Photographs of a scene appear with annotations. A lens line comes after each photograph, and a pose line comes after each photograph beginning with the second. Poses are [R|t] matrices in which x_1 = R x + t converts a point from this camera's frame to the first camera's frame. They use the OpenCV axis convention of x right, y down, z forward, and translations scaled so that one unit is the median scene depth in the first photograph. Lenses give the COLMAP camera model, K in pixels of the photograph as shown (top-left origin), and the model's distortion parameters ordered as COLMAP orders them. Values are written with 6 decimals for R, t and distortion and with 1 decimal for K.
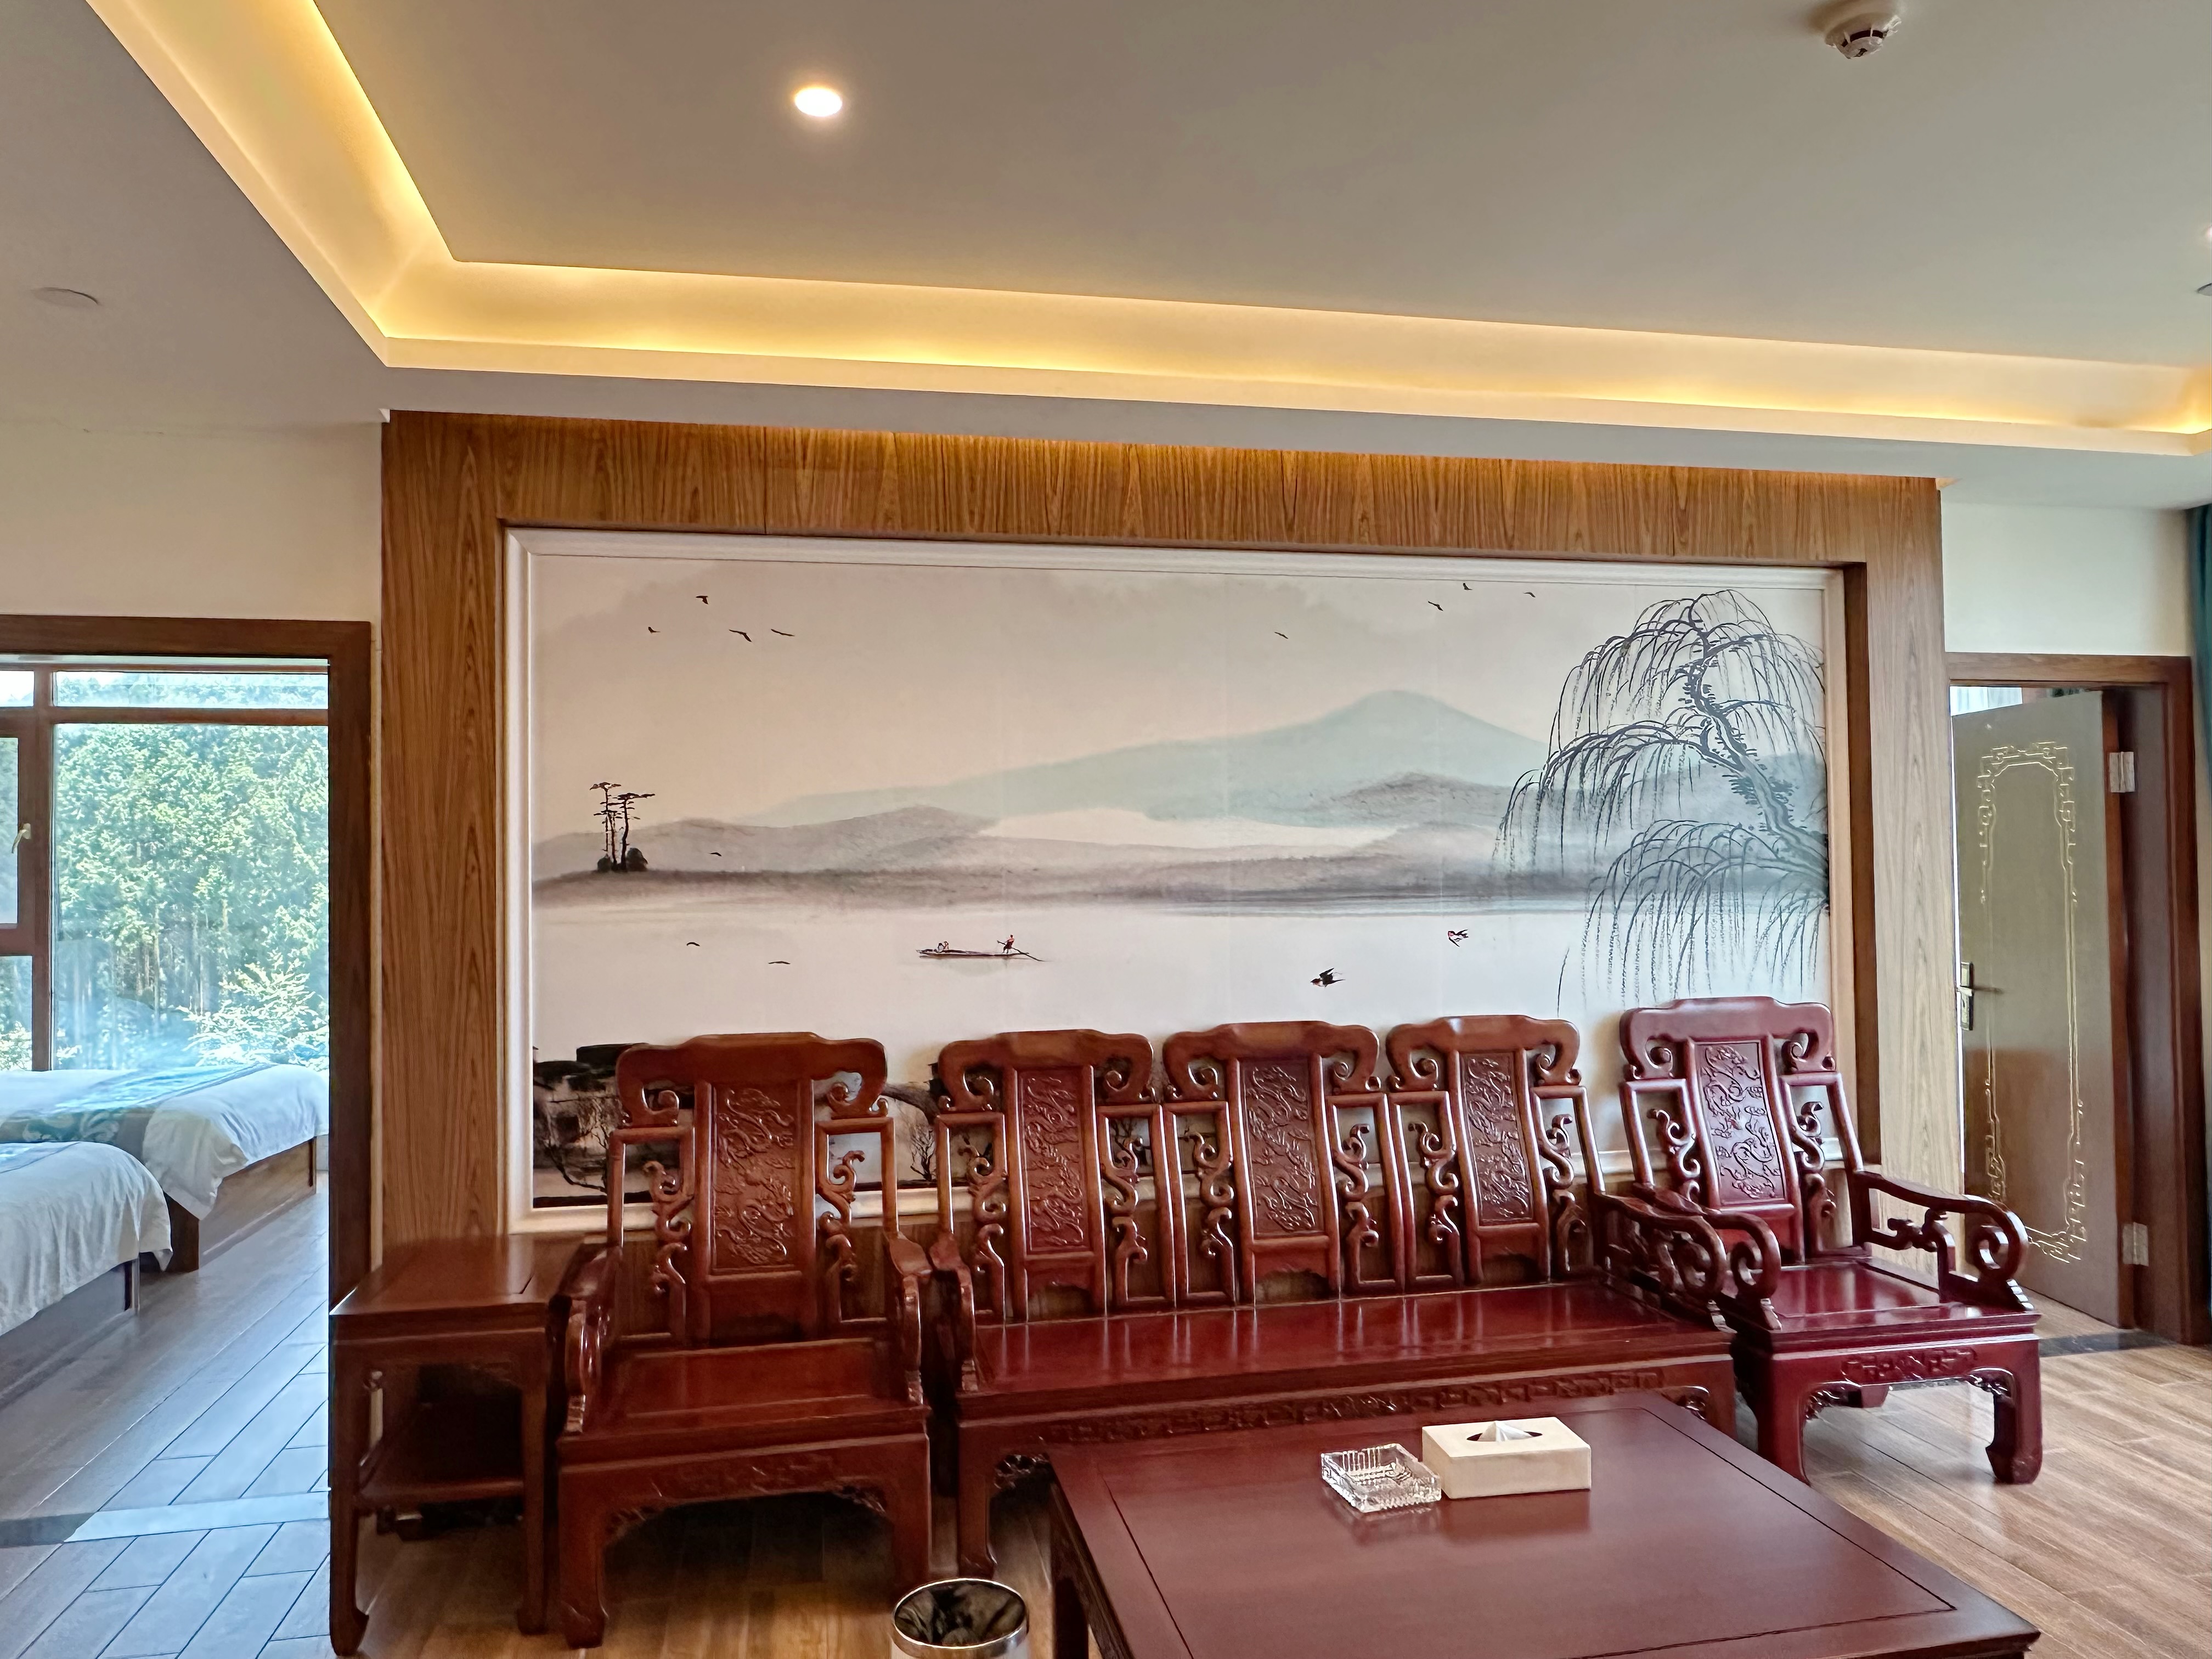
lens RADIAL K [[1417.2, 0, 1103.3], [0, 1417.2, 845.5], [0, 0, 1]] dist [-0.003895, -0.026187]
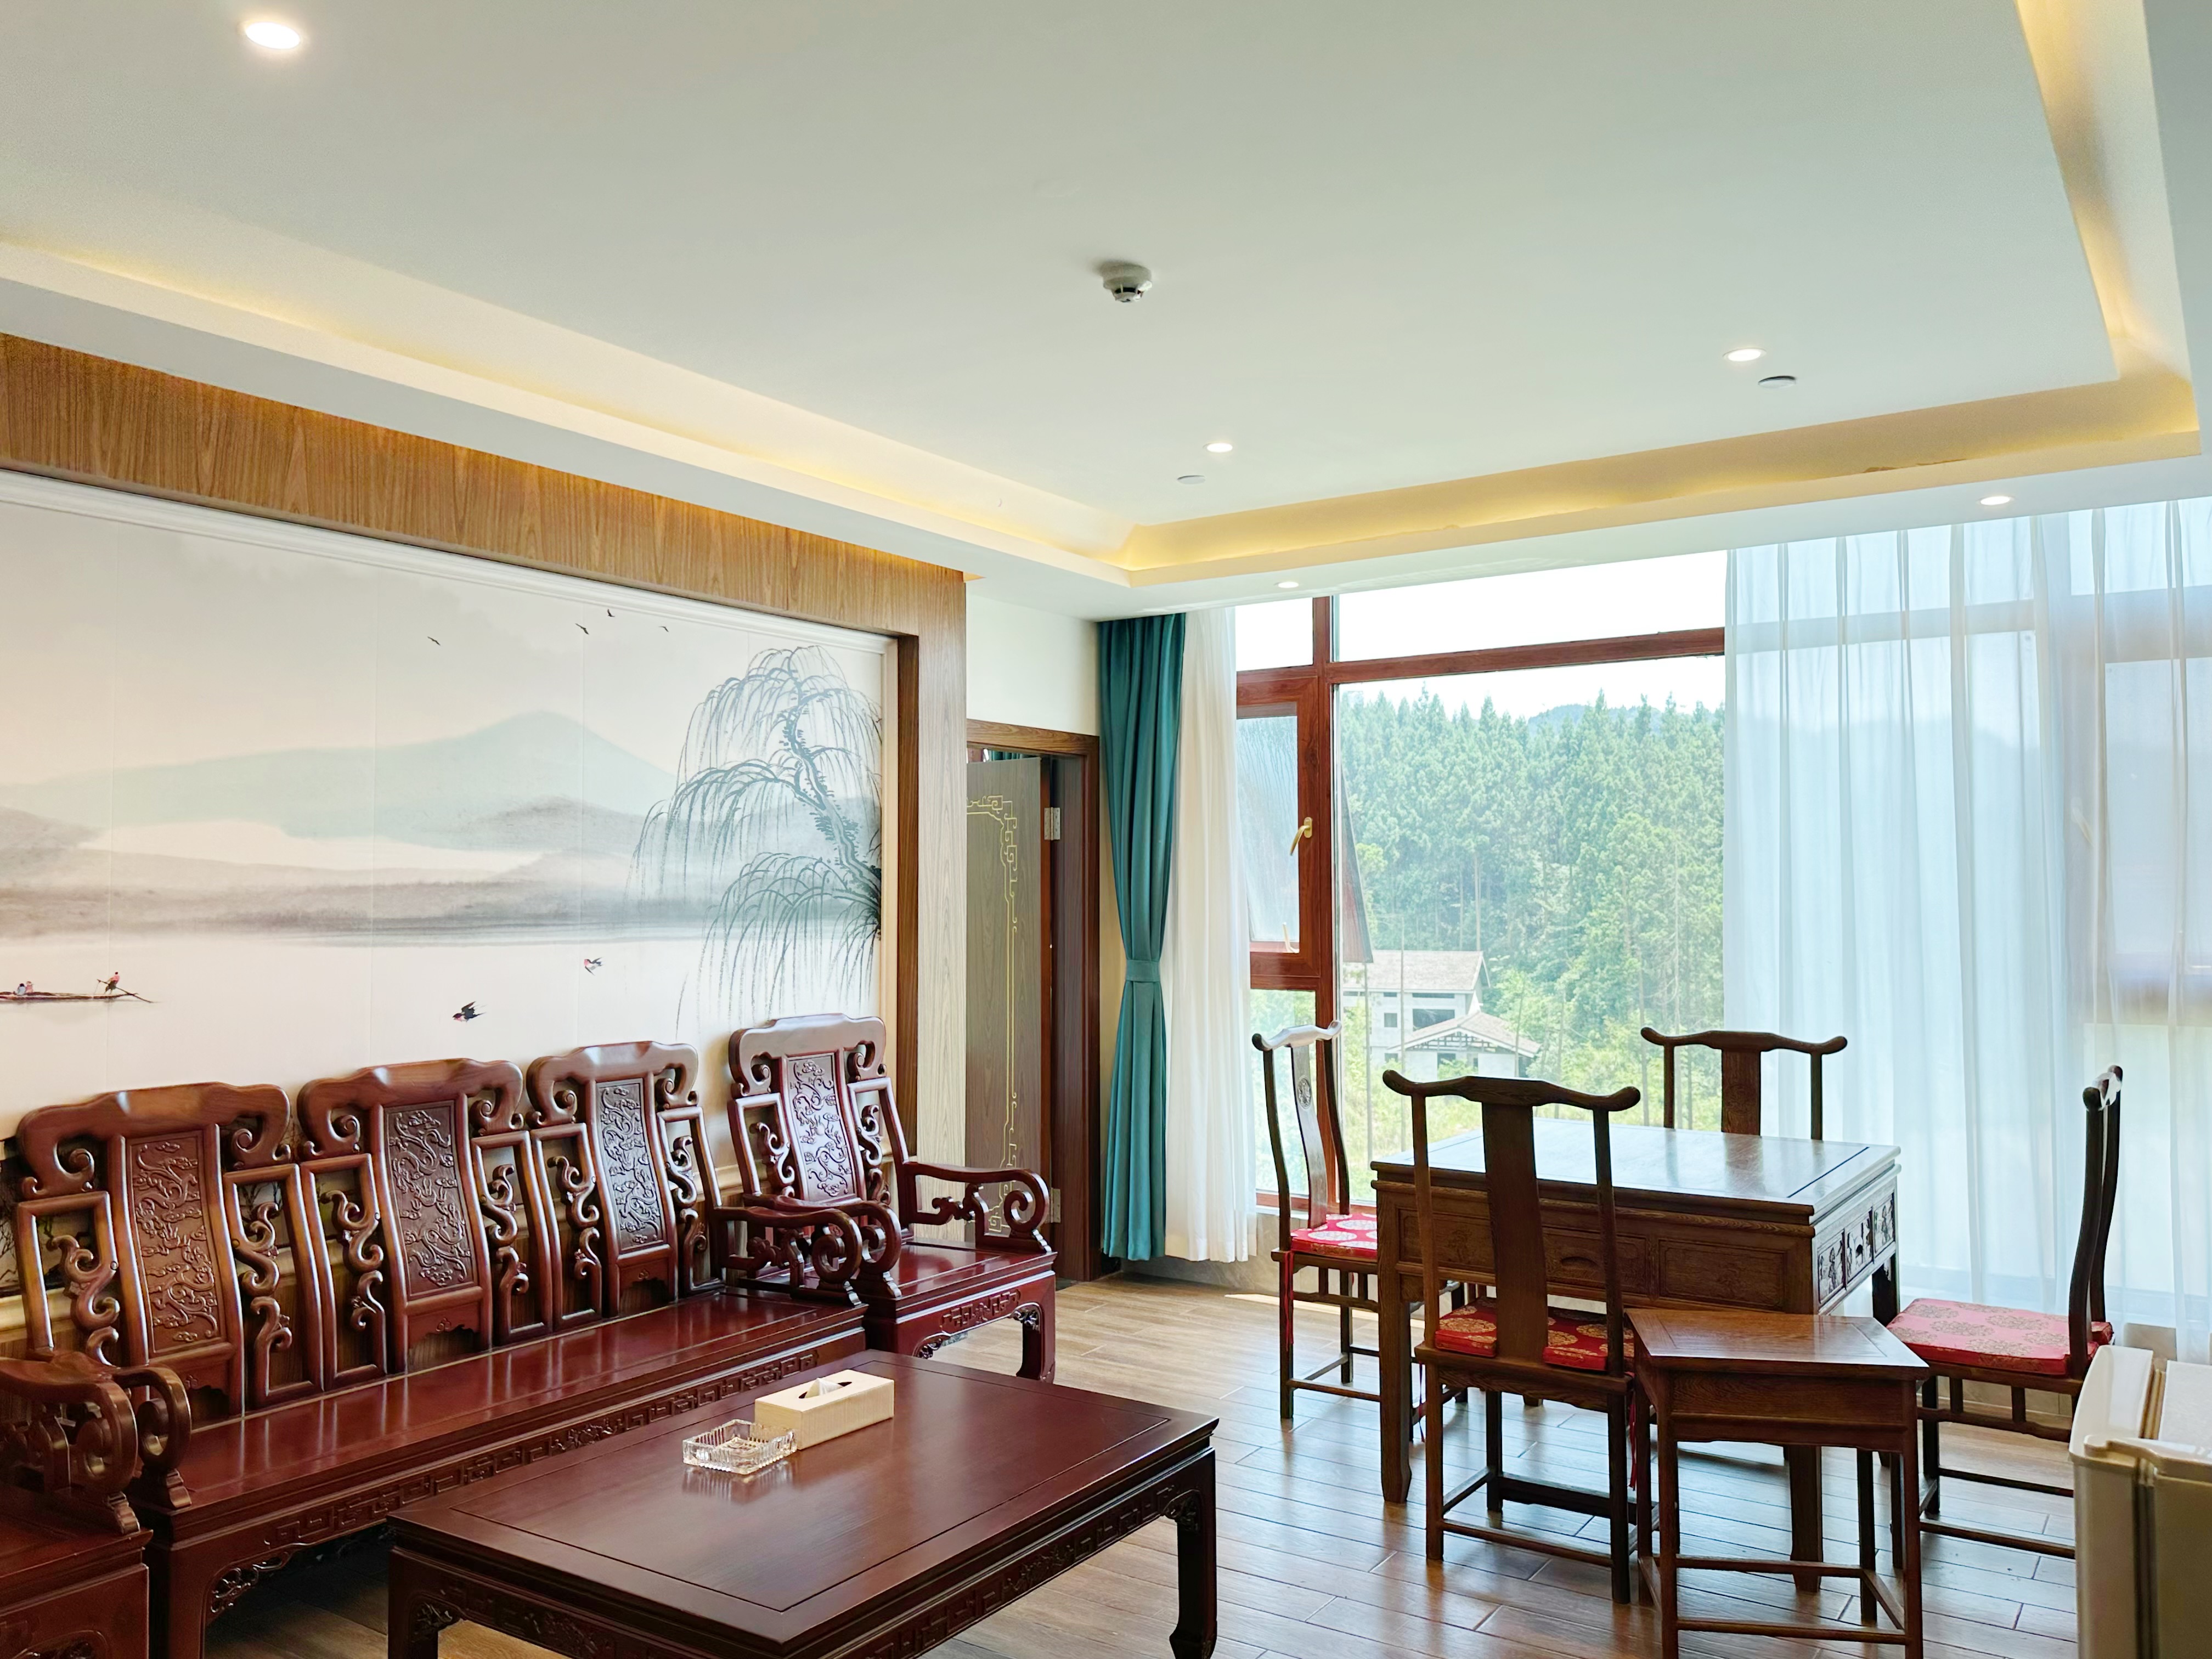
lens RADIAL K [[1708.1, 0, 1106.0], [0, 1708.1, 829.5], [0, 0, 1]] dist [0.001628, -0.086452]
pose [[0.685344, 0.037450, 0.727256, -0.376125], [-0.018980, 0.999256, -0.033570, 0.003164], [-0.727972, 0.009203, 0.685545, -0.077397]]
